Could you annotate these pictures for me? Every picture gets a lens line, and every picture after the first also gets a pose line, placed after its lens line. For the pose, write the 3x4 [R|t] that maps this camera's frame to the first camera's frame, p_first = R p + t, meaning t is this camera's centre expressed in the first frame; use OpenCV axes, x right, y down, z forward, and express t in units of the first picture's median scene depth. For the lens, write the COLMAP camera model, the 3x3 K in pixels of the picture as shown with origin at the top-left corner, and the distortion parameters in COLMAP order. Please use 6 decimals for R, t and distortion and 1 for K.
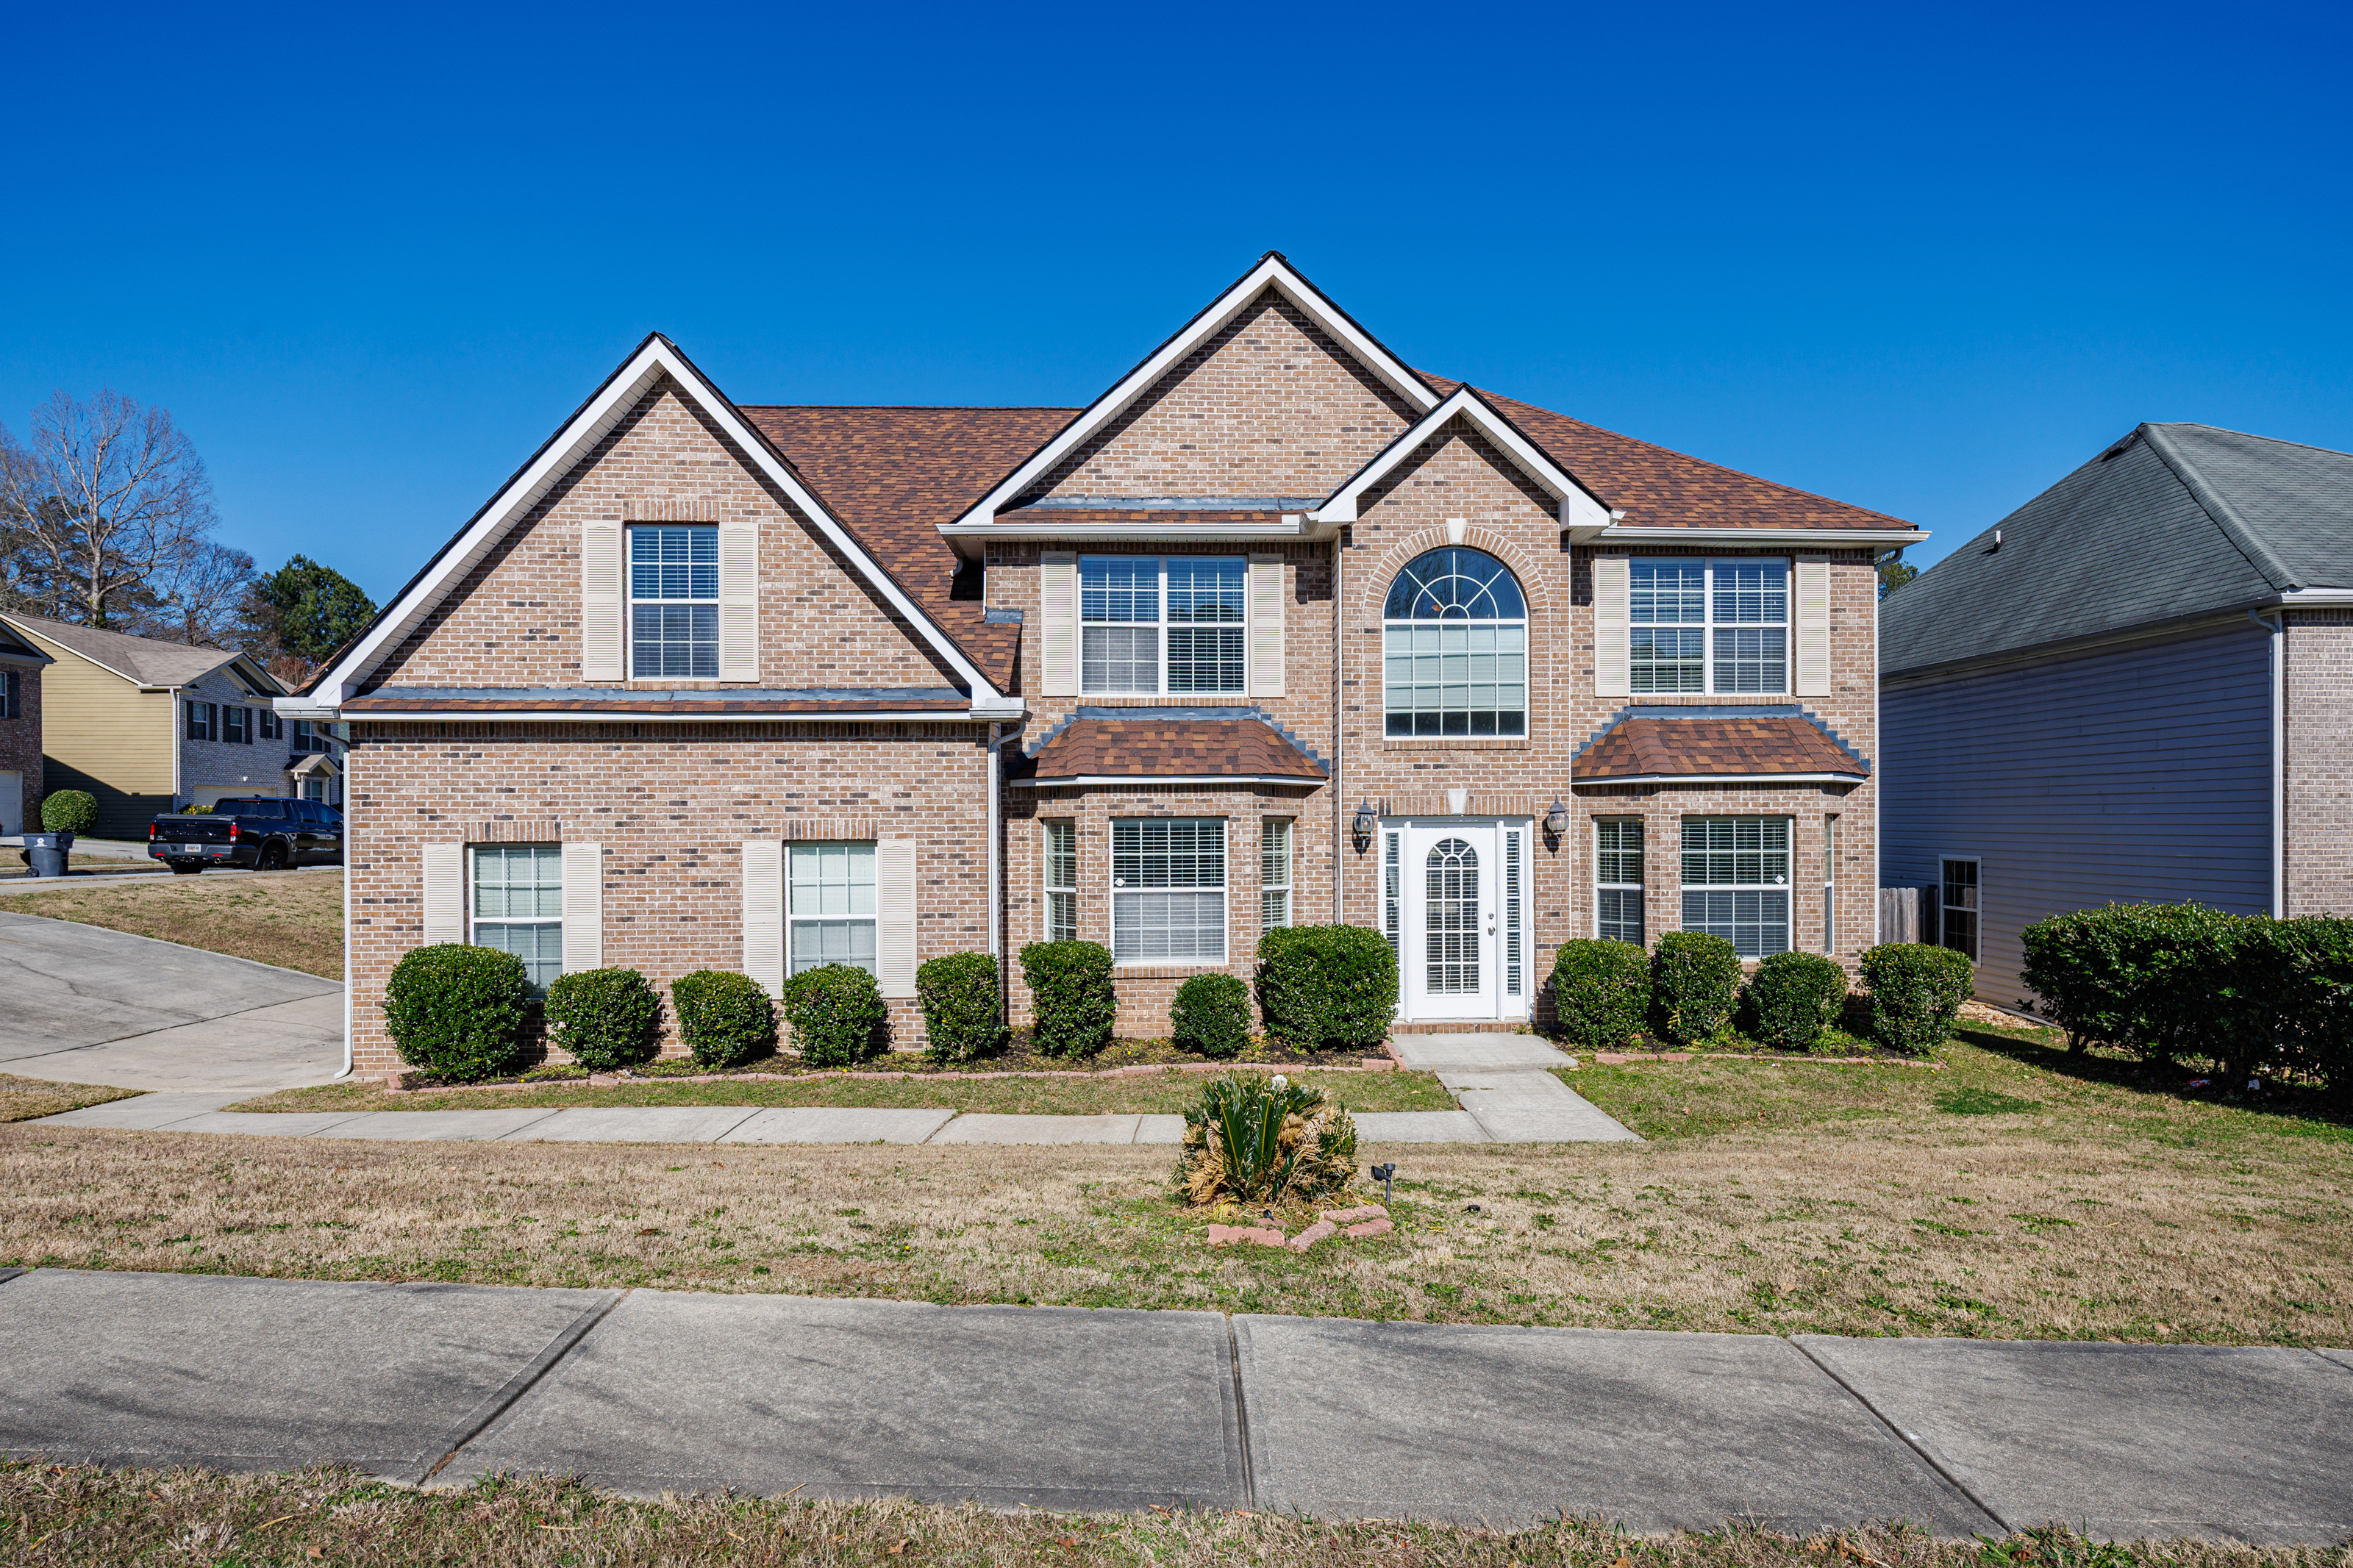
lens RADIAL K [[1393.0, 0, 1298.3], [0, 1393.0, 790.1], [0, 0, 1]] dist [0.001004, -0.001249]
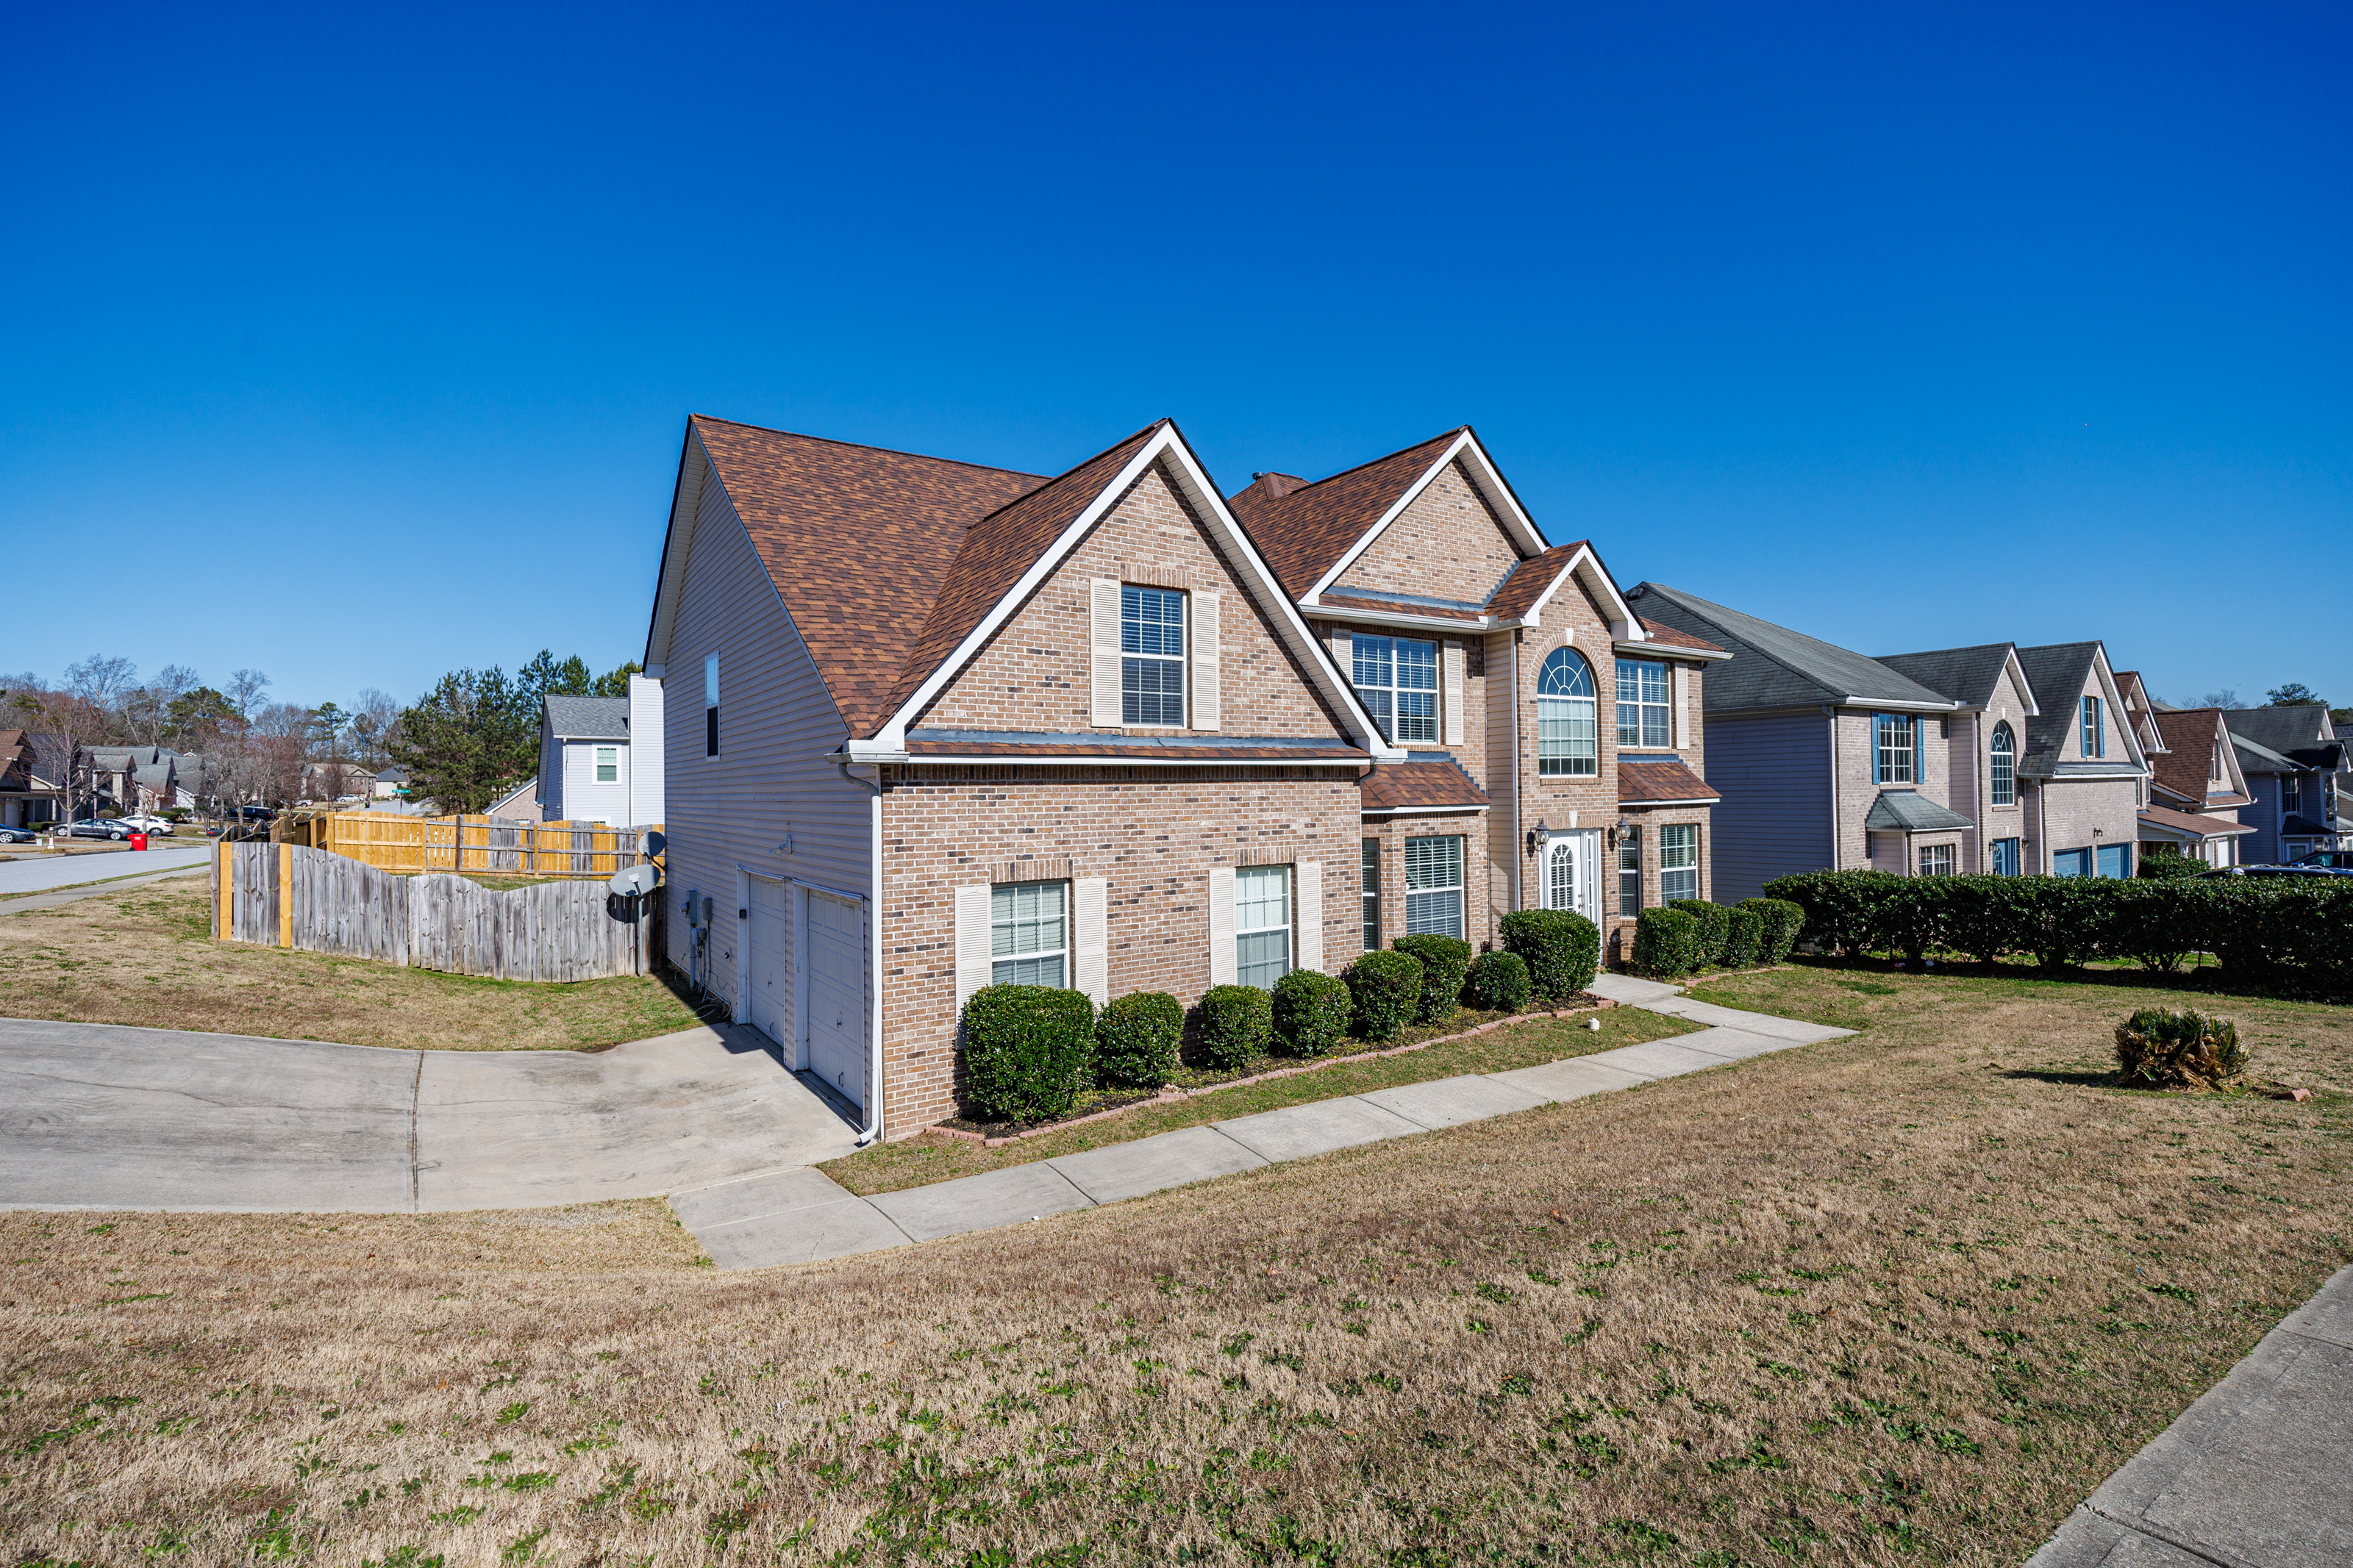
lens RADIAL K [[1073.3, 0, 1271.6], [0, 1073.3, 753.4], [0, 0, 1]] dist [0.017273, -0.000102]
pose [[0.842919, 0.013740, 0.537865, -0.770887], [-0.004796, 0.999826, -0.018026, -0.039953], [-0.538019, 0.012615, 0.842838, 0.209341]]
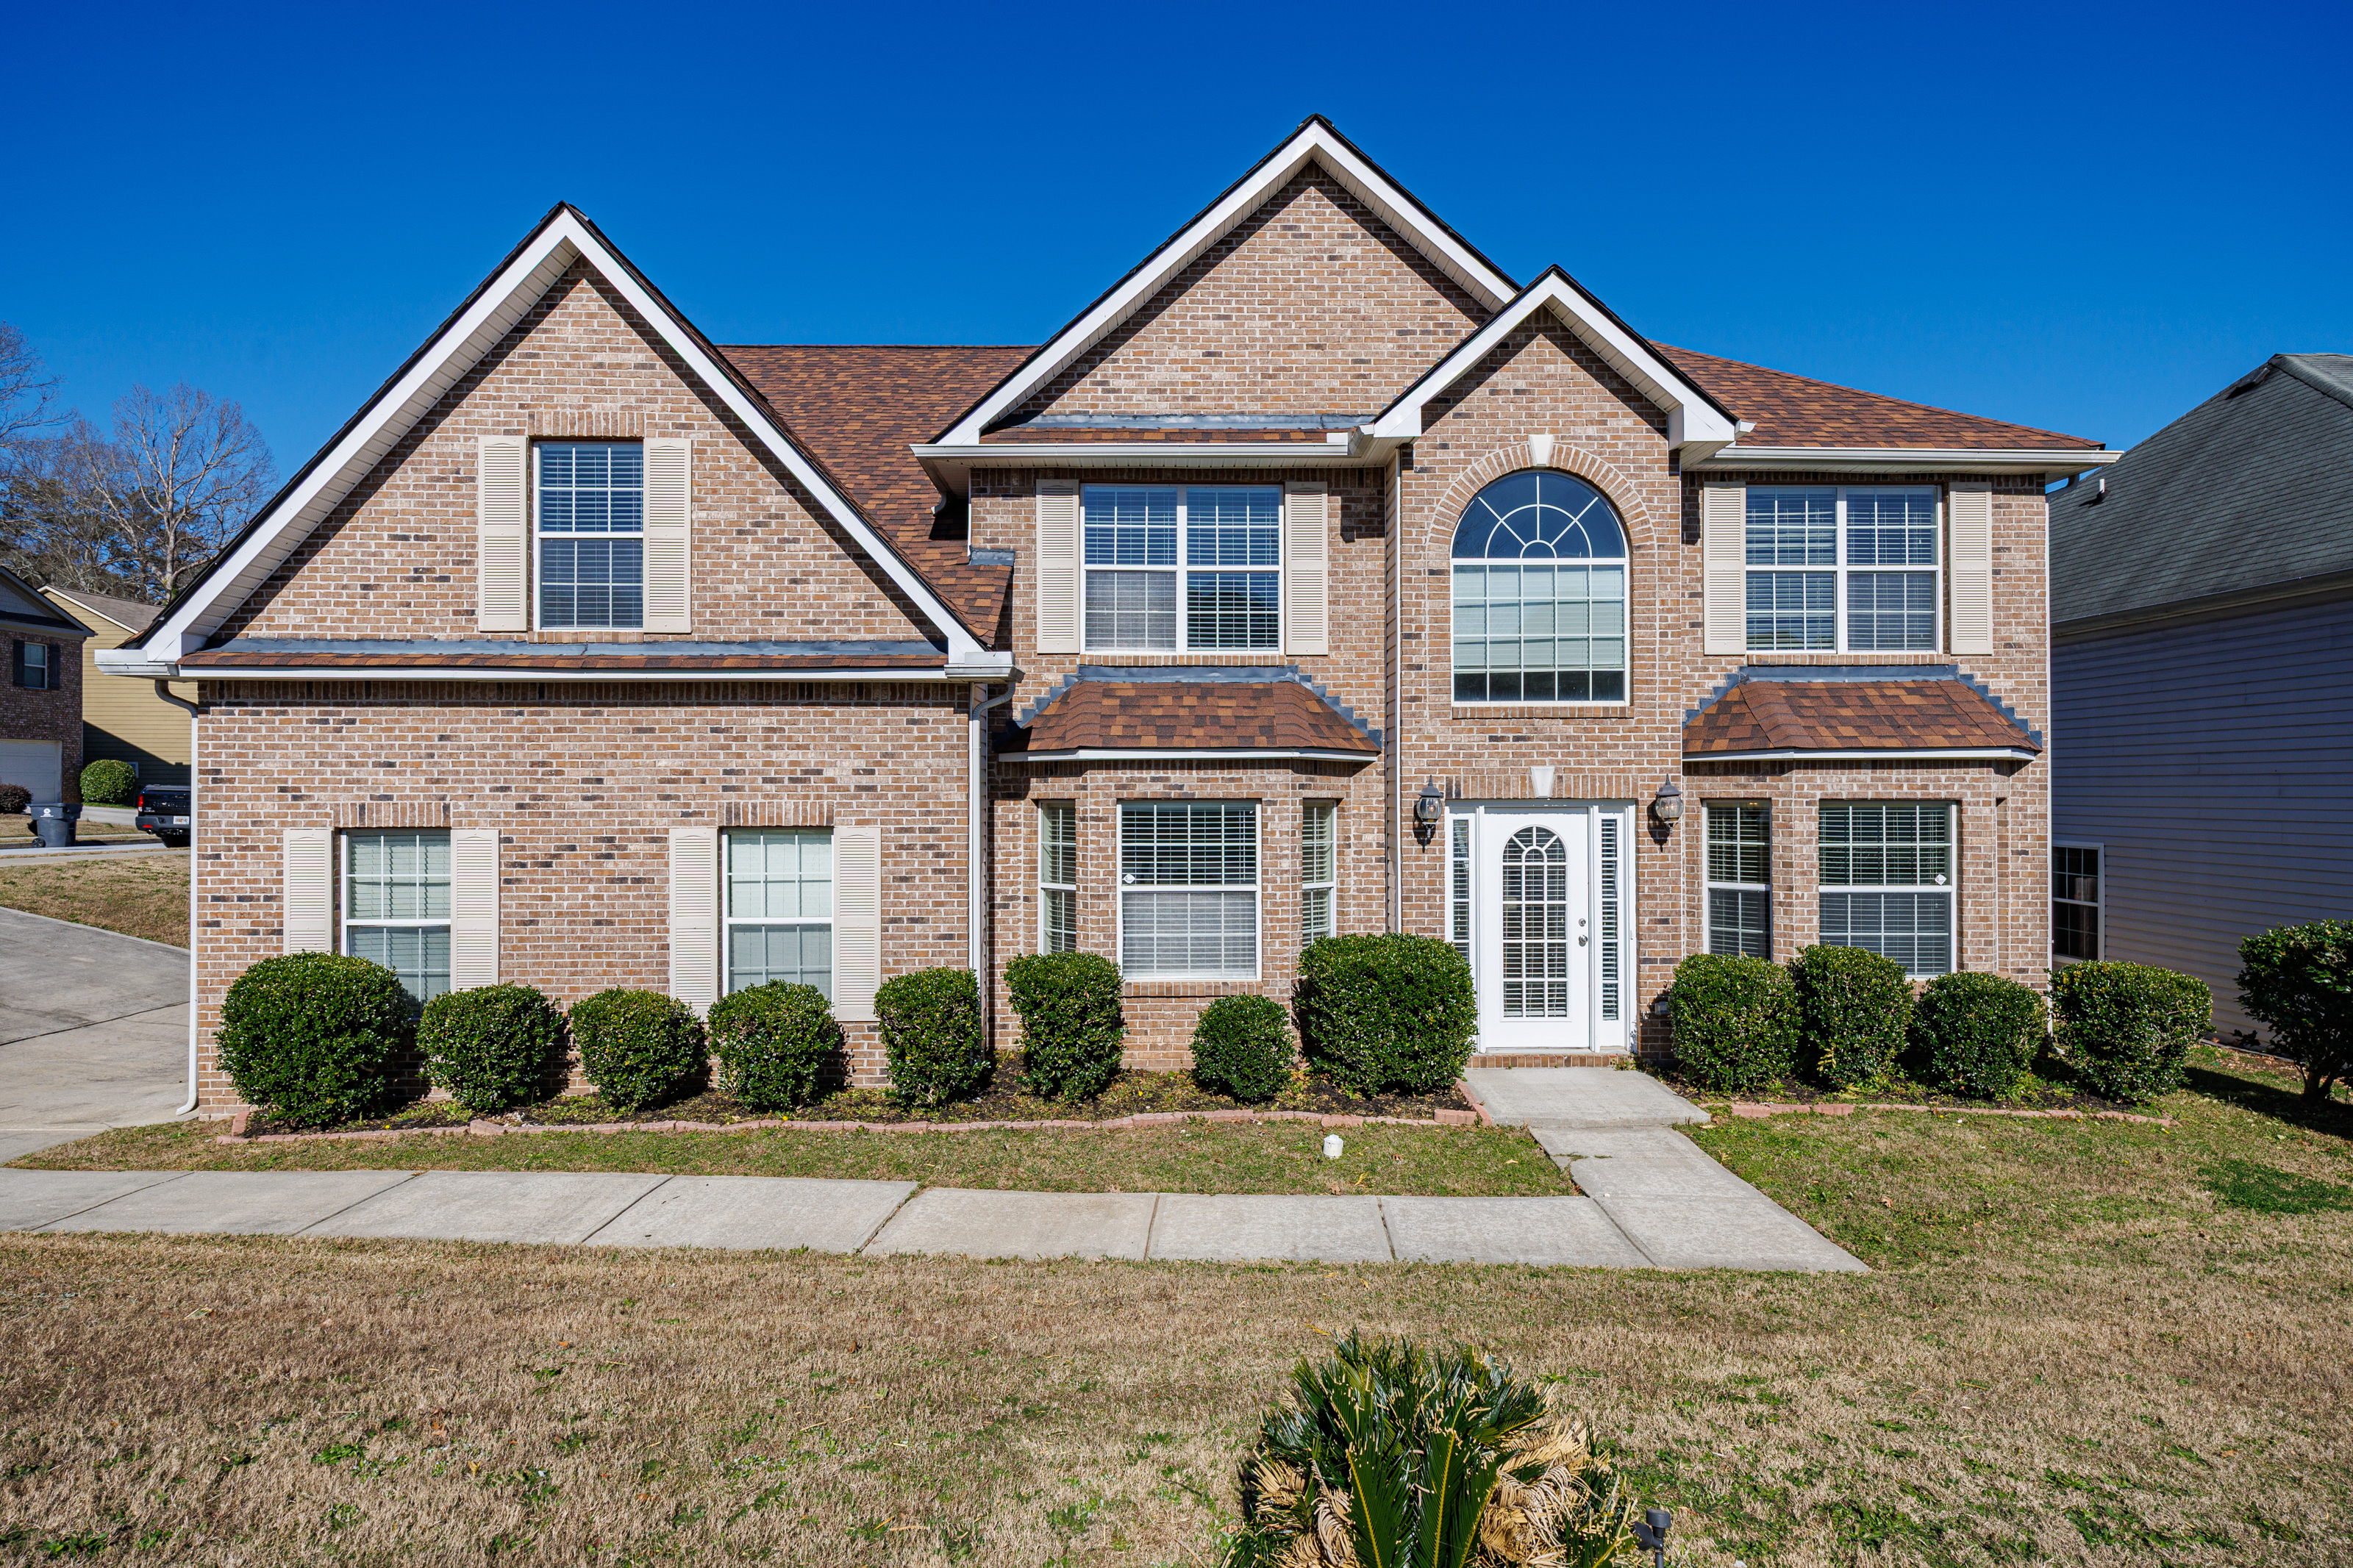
lens RADIAL K [[1277.6, 0, 1233.5], [0, 1277.6, 756.2], [0, 0, 1]] dist [0.001633, -0.000718]
pose [[0.999020, 0.003160, -0.044152, -0.033263], [-0.003361, 0.999984, -0.004474, -0.002765], [0.044138, 0.004618, 0.999015, 0.246810]]
